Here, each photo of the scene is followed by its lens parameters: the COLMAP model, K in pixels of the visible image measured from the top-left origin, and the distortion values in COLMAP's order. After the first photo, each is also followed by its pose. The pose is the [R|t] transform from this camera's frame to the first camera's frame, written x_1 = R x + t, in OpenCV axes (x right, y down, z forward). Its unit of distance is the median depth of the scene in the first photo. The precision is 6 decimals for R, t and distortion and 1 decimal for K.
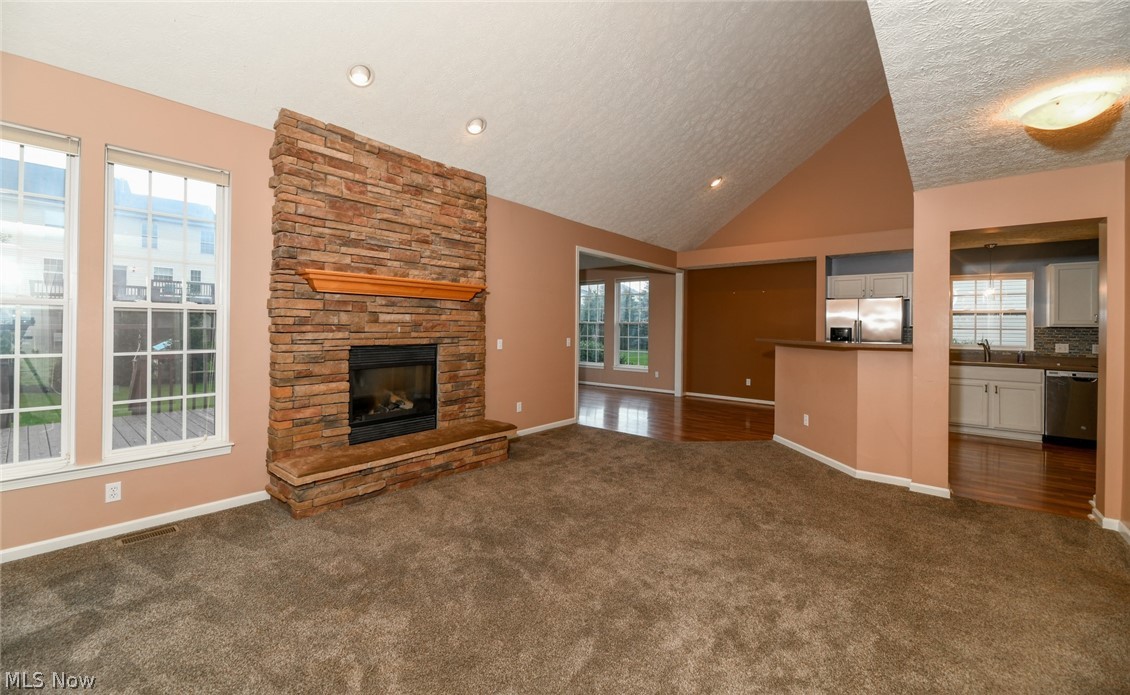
lens RADIAL K [[445.1, 0, 548.4], [0, 445.1, 324.9], [0, 0, 1]] dist [-0.013761, -0.000333]
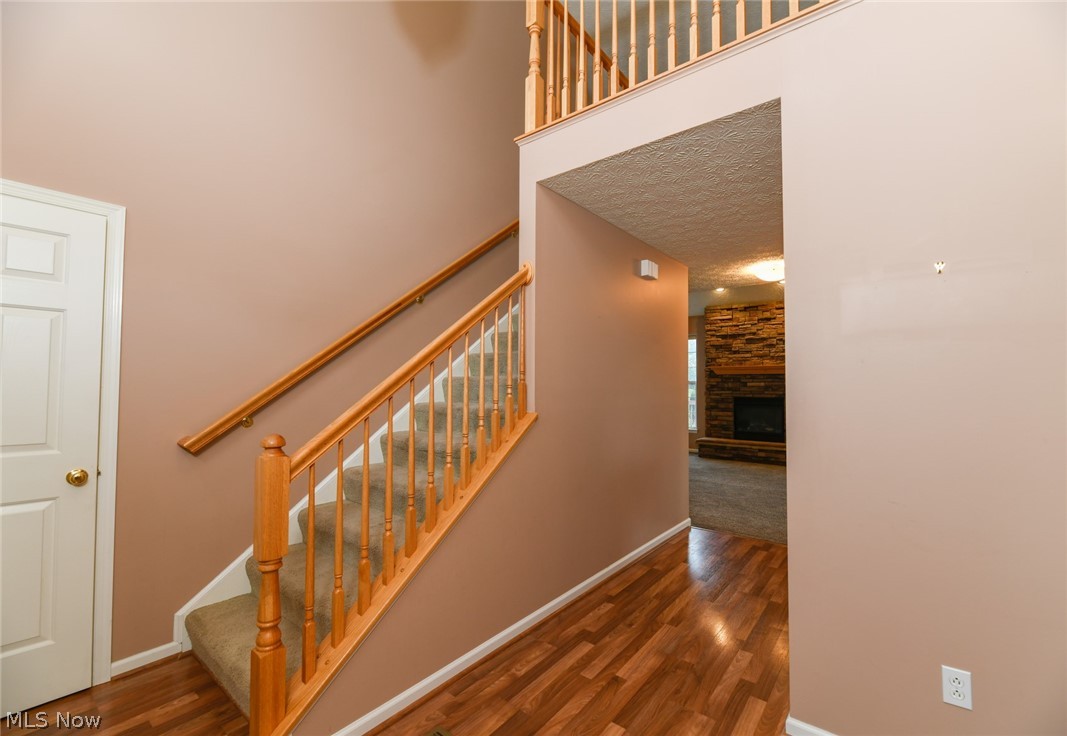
lens RADIAL K [[439.8, 0, 541.4], [0, 439.8, 372.1], [0, 0, 1]] dist [-0.001557, 0.000014]
pose [[0.026876, -0.044998, -0.998625, 1.670790], [-0.003363, 0.998977, -0.045104, 0.023029], [0.999633, 0.004571, 0.026698, -0.061960]]
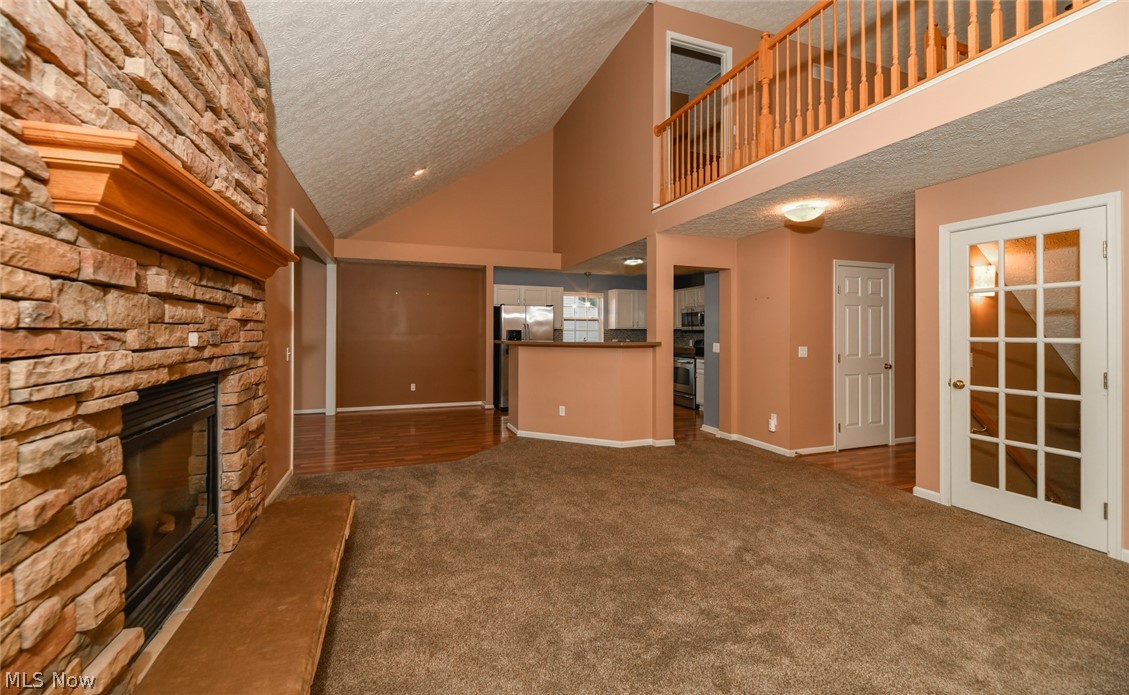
lens RADIAL K [[463.9, 0, 556.5], [0, 463.9, 327.6], [0, 0, 1]] dist [0.002156, 0.000075]
pose [[0.482133, 0.000488, 0.876098, -0.542771], [-0.004098, 0.999990, 0.001698, -0.004598], [-0.876088, -0.004409, 0.482131, 0.492395]]
